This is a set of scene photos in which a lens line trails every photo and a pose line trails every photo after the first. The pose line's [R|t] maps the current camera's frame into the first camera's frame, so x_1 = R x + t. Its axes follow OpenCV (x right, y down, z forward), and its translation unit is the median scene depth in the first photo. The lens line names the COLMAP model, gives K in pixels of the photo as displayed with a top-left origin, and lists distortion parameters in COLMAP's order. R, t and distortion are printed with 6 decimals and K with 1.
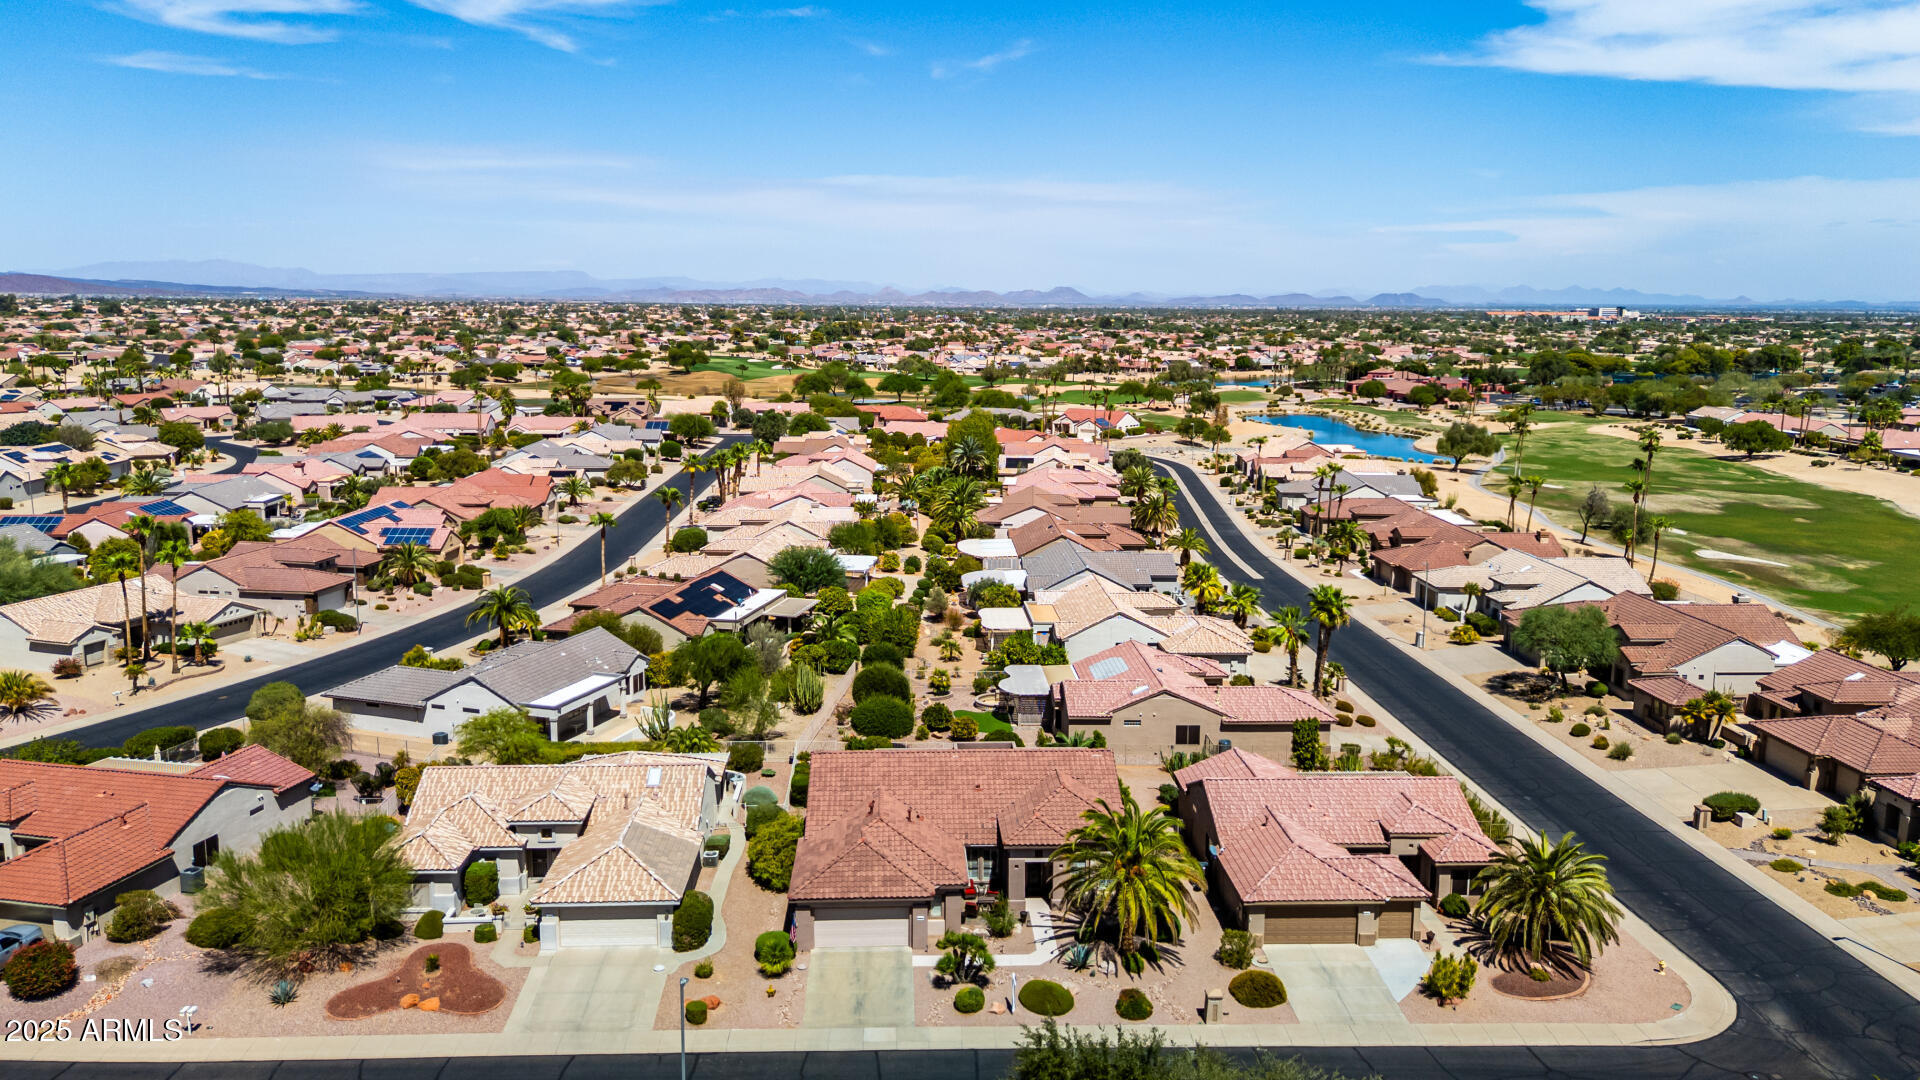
lens RADIAL K [[1413.7, 0, 964.6], [0, 1413.7, 534.3], [0, 0, 1]] dist [0.065291, -0.055573]
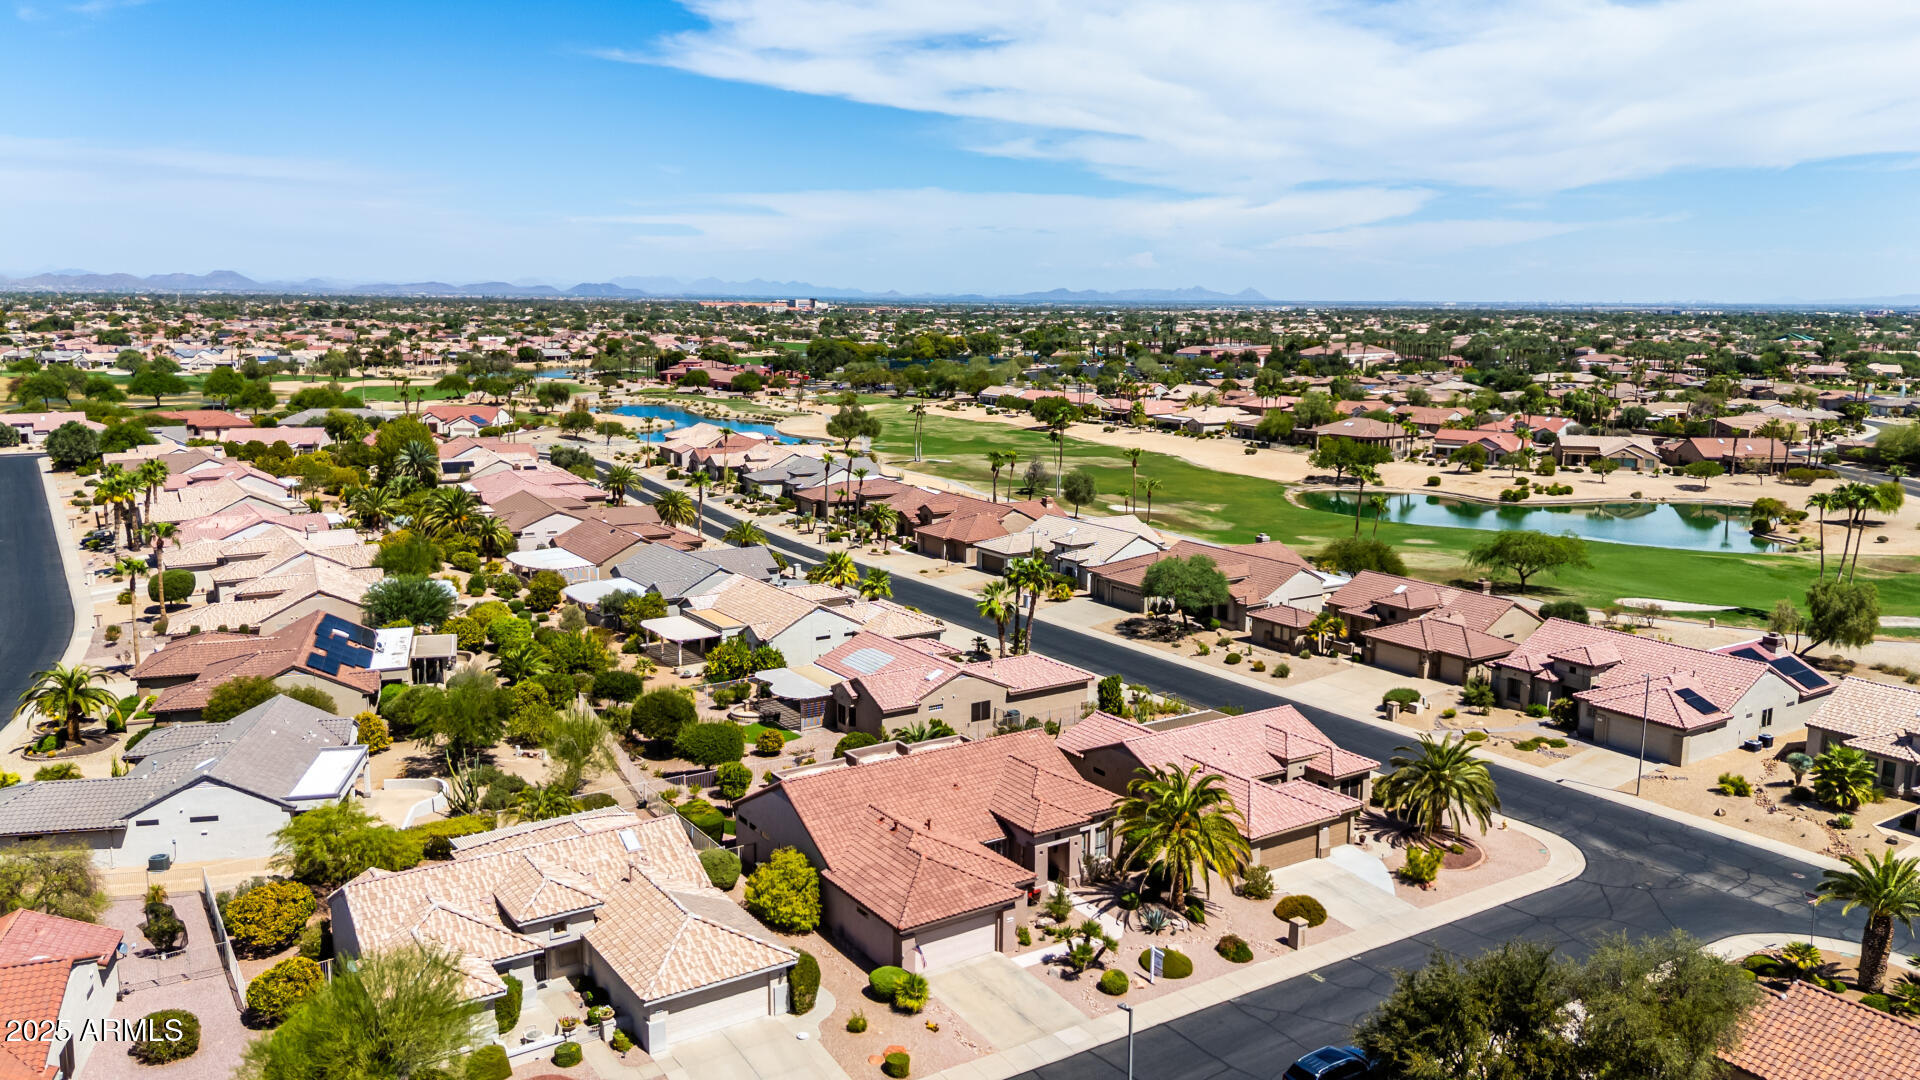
lens RADIAL K [[1413.7, 0, 967.5], [0, 1413.7, 532.9], [0, 0, 1]] dist [0.065291, -0.055573]
pose [[0.855576, -0.085108, 0.510633, -0.504407], [0.081928, 0.996223, 0.028770, -0.026470], [-0.511153, 0.017220, 0.859317, 0.152106]]
